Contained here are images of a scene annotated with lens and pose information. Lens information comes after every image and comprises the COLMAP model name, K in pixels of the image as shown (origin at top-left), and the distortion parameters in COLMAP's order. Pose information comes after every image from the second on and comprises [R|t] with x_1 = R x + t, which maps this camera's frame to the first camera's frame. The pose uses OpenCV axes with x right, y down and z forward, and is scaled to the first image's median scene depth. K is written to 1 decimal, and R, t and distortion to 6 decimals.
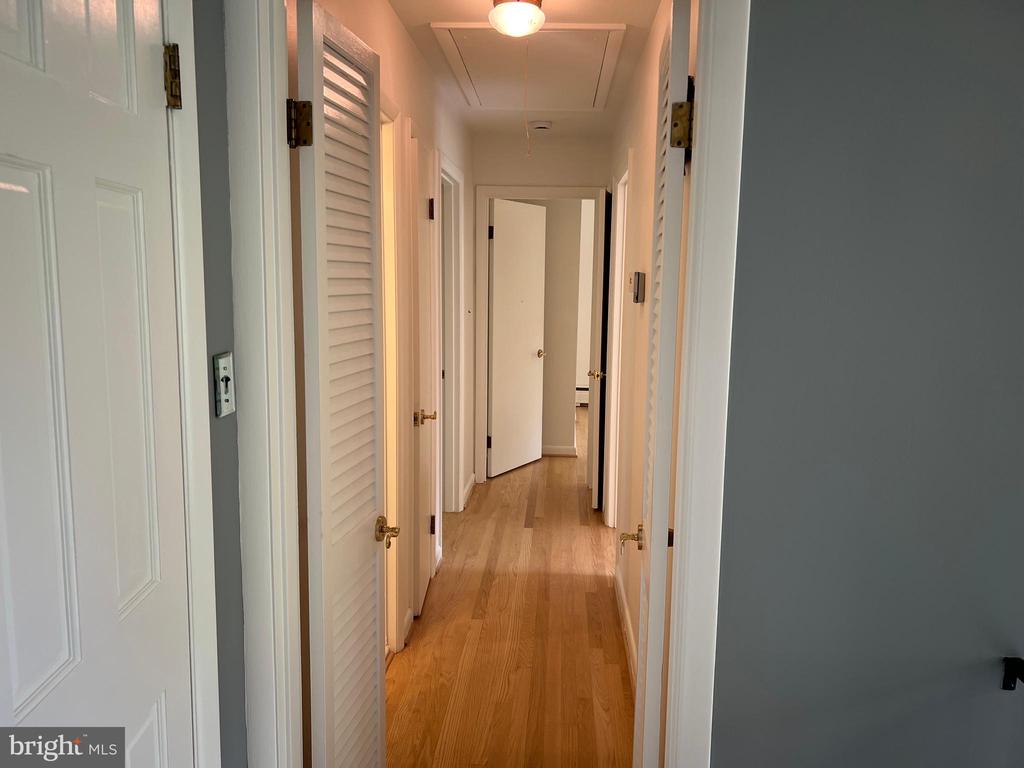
lens RADIAL K [[773.2, 0, 512.0], [0, 773.2, 384.0], [0, 0, 1]] dist [0.078107, -0.099054]
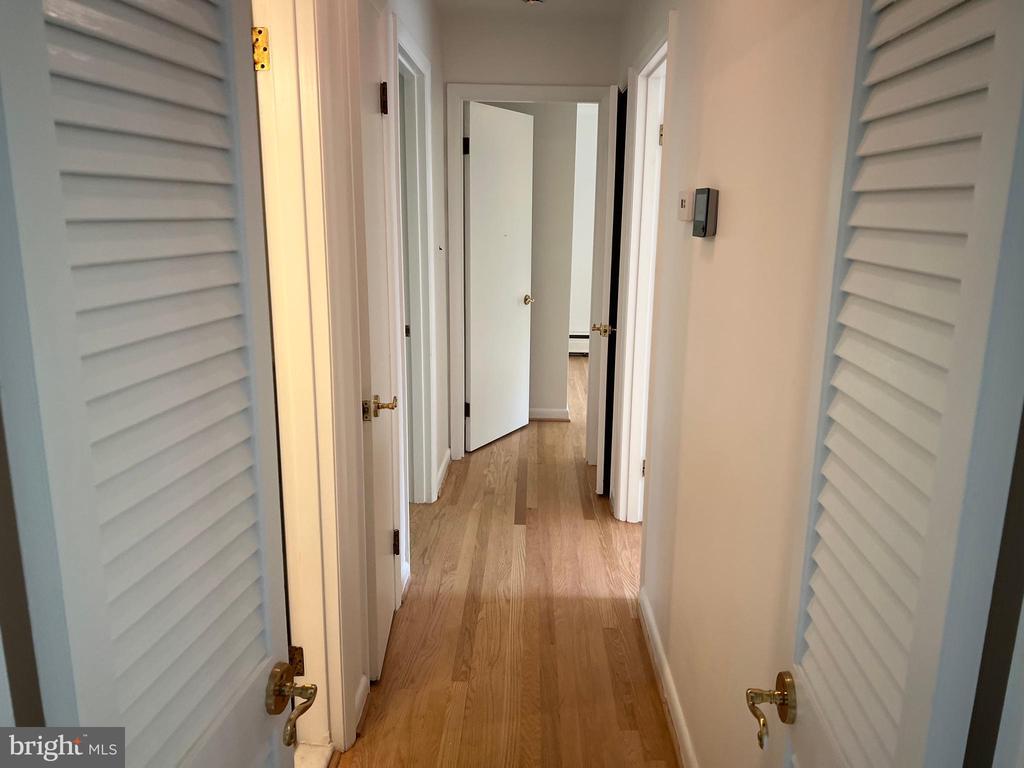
lens RADIAL K [[771.9, 0, 524.6], [0, 771.9, 393.8], [0, 0, 1]] dist [0.050114, -0.050205]
pose [[0.998522, -0.010396, 0.053350, -0.016208], [0.005234, 0.995368, 0.095990, -0.026216], [-0.054101, -0.095569, 0.993952, 0.245451]]
